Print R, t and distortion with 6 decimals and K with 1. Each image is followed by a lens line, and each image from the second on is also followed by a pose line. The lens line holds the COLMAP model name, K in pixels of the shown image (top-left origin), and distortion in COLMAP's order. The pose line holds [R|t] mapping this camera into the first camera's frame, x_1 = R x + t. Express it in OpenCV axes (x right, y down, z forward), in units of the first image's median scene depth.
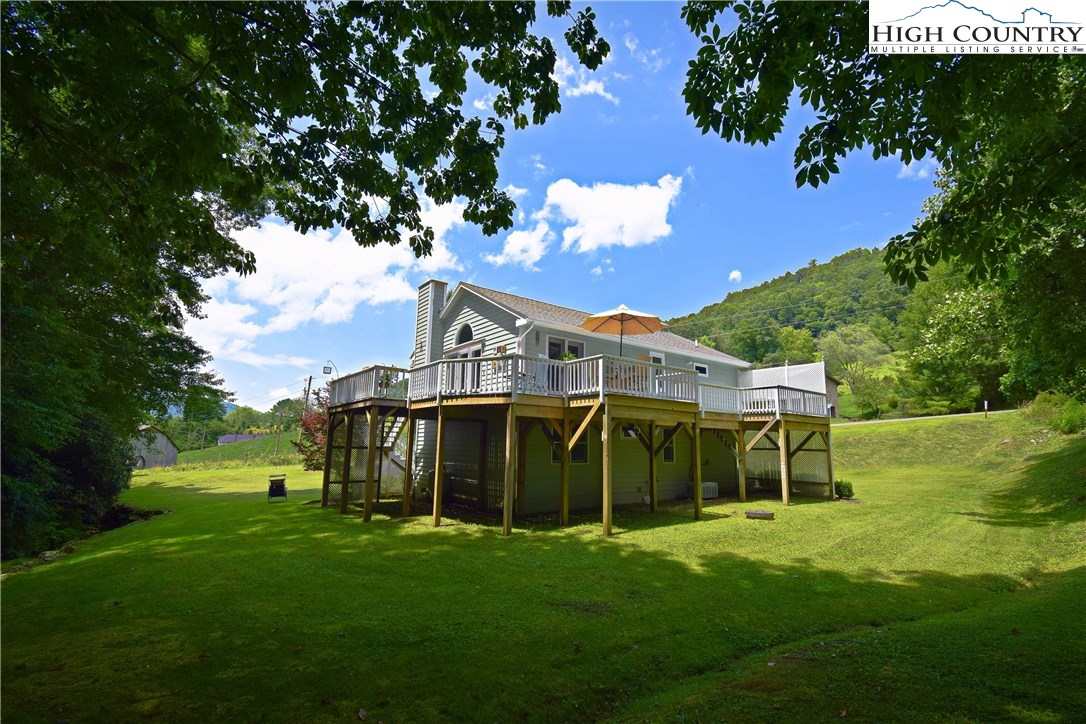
lens RADIAL K [[485.9, 0, 556.3], [0, 485.9, 362.4], [0, 0, 1]] dist [0.021851, -0.026388]
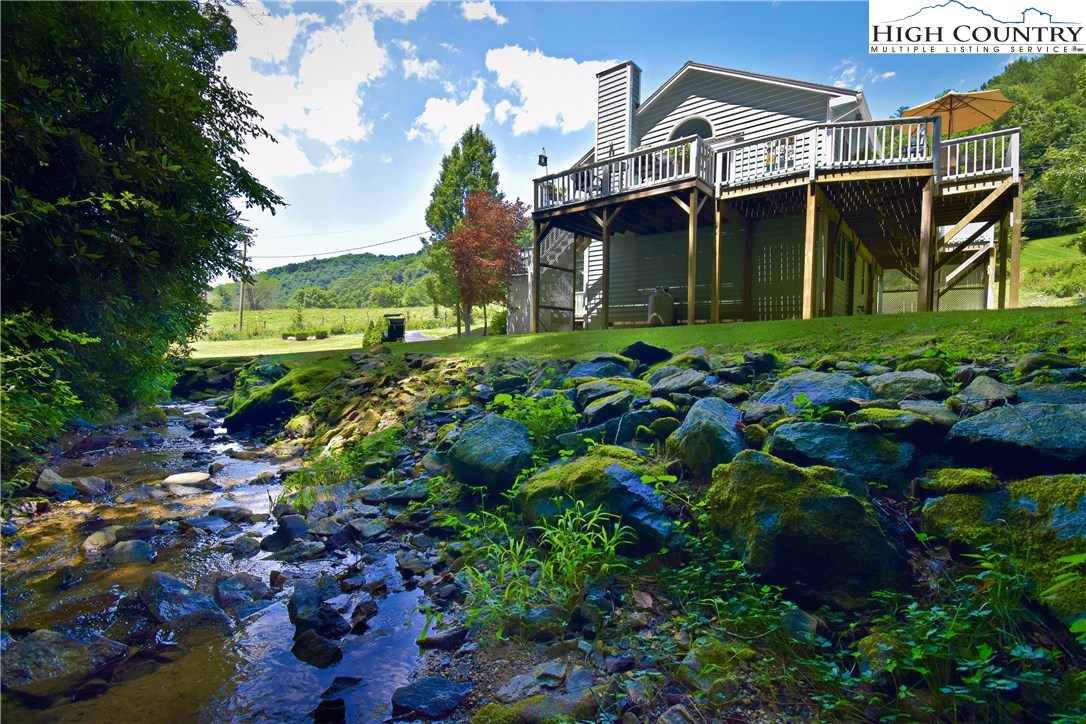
lens RADIAL K [[485.9, 0, 556.3], [0, 485.9, 362.4], [0, 0, 1]] dist [0.021851, -0.026388]
pose [[0.973901, -0.009844, 0.226759, -0.755712], [-0.037122, 0.978698, 0.201920, 0.208721], [-0.223916, -0.205068, 0.952790, 0.230926]]
